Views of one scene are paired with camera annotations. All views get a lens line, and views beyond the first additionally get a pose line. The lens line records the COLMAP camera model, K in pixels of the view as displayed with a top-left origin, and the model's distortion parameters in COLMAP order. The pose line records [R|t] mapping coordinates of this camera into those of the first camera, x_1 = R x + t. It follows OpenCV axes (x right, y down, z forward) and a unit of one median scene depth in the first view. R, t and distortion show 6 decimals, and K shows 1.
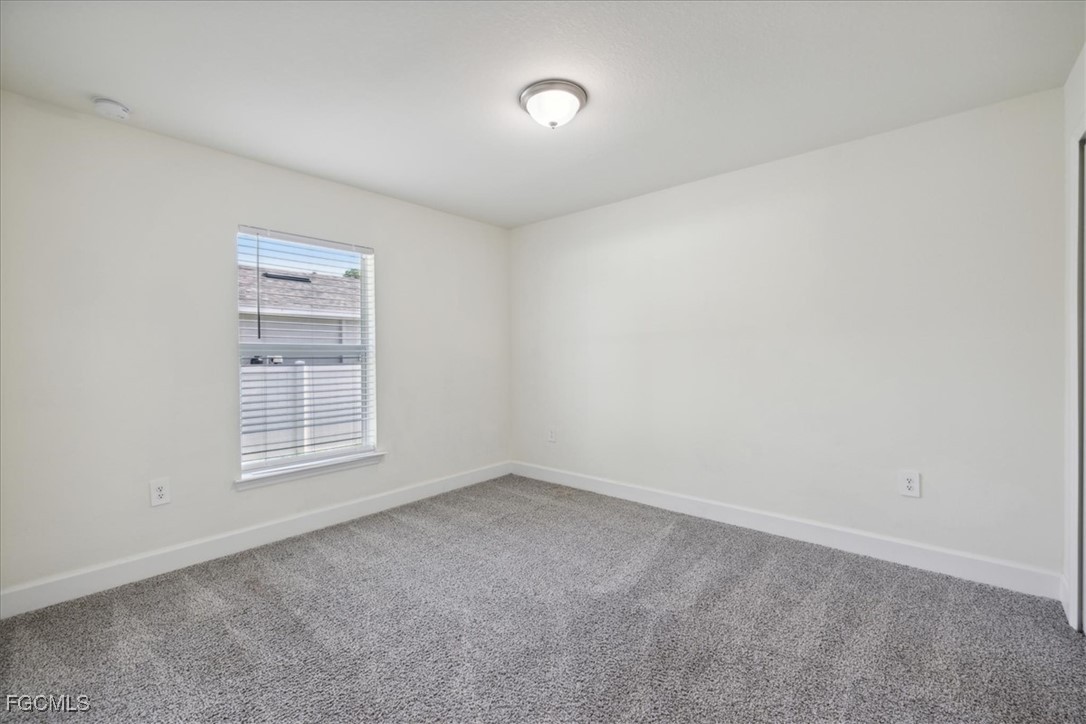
lens RADIAL K [[461.5, 0, 538.6], [0, 461.5, 355.0], [0, 0, 1]] dist [0.001446, 0.000024]
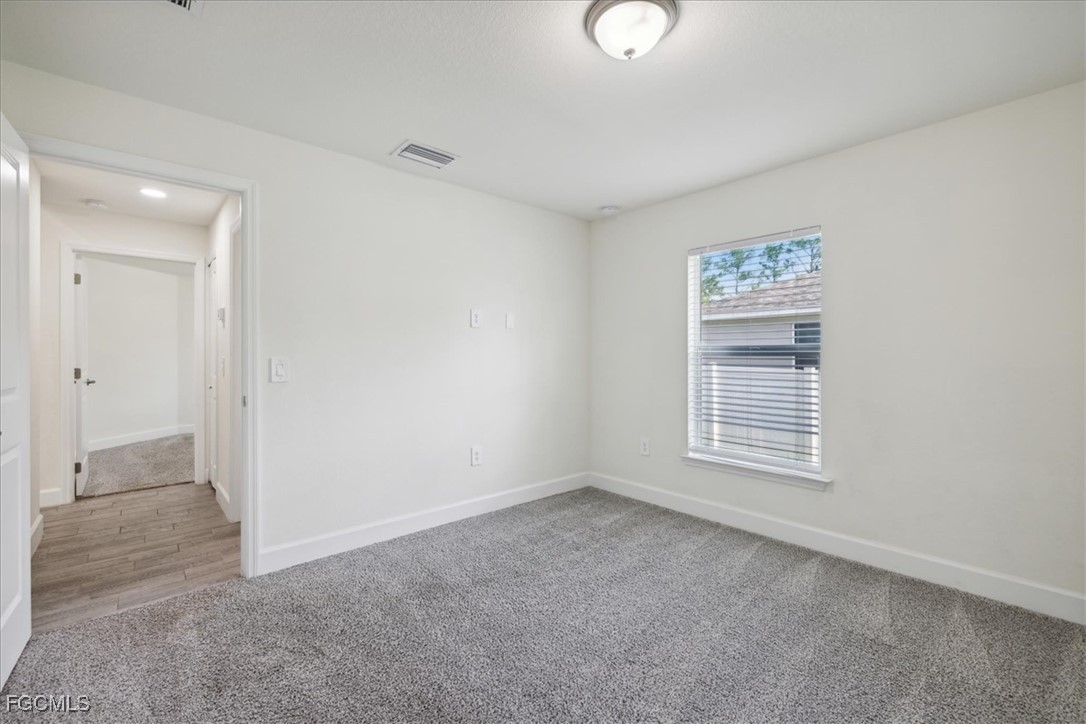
lens RADIAL K [[461.5, 0, 538.6], [0, 461.5, 355.0], [0, 0, 1]] dist [0.001446, 0.000024]
pose [[-0.146870, -0.003071, -0.989151, 0.609118], [-0.003563, 0.999990, -0.002575, 0.004290], [0.989149, 0.003146, -0.146879, 0.753684]]
